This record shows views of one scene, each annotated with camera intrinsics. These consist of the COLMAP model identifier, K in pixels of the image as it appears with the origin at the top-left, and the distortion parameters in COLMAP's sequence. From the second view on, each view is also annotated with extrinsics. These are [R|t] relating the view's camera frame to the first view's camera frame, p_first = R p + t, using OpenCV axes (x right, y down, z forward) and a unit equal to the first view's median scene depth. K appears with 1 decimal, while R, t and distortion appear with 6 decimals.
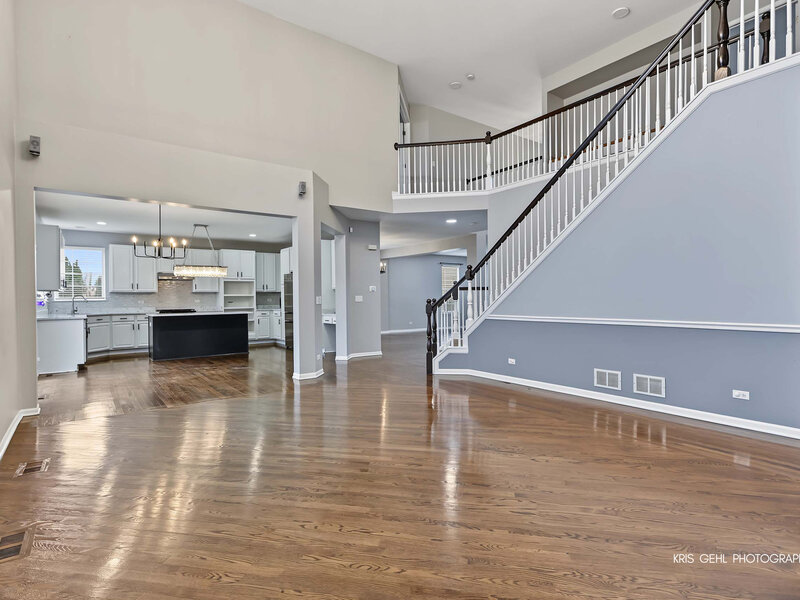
lens RADIAL K [[423.5, 0, 394.9], [0, 423.5, 302.5], [0, 0, 1]] dist [0.027552, 0.002695]
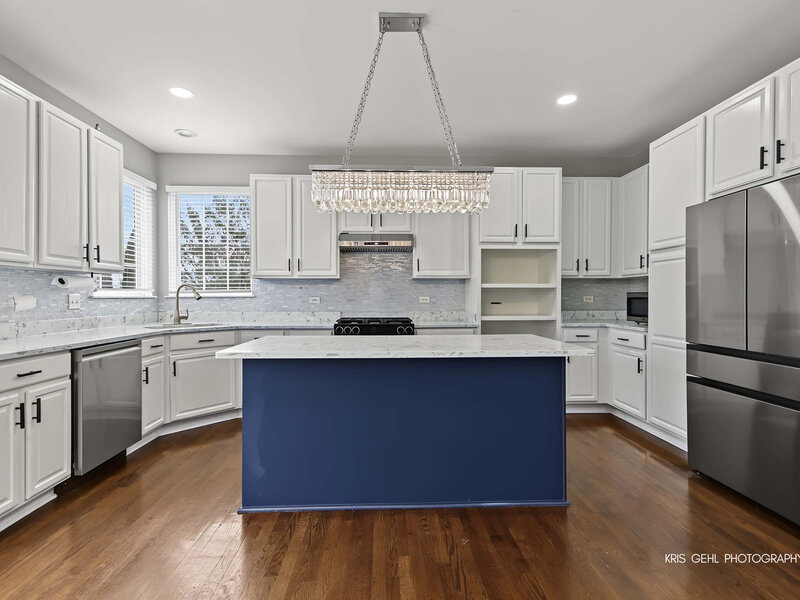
lens RADIAL K [[423.5, 0, 395.3], [0, 423.5, 298.9], [0, 0, 1]] dist [0.027552, 0.002695]
pose [[0.832625, 0.015861, -0.553610, -0.269150], [-0.013997, 0.999873, 0.007596, -0.007244], [0.553660, 0.001424, 0.832741, 0.675994]]
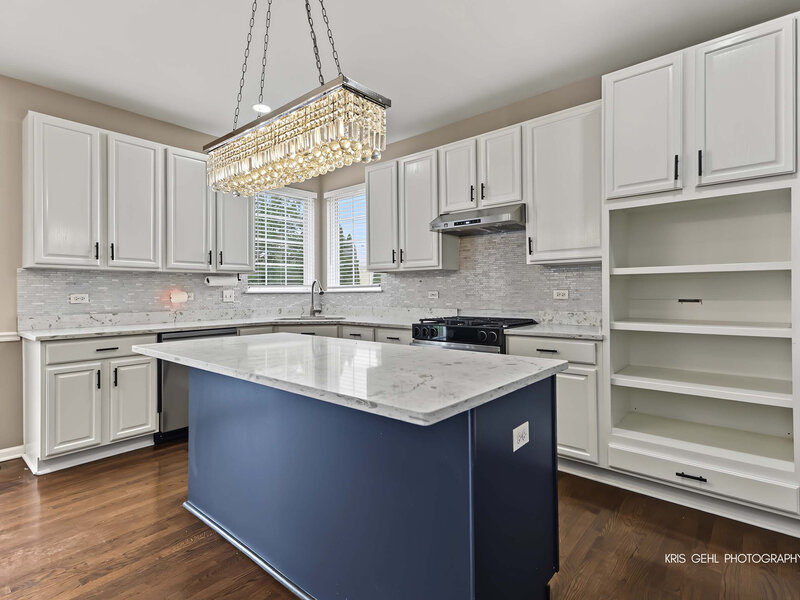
lens RADIAL K [[423.5, 0, 389.8], [0, 423.5, 290.8], [0, 0, 1]] dist [0.027552, 0.002695]
pose [[0.211478, 0.009619, -0.977335, -0.211777], [-0.002448, 0.999954, 0.009312, -0.008900], [0.977380, 0.000423, 0.211492, 0.888724]]
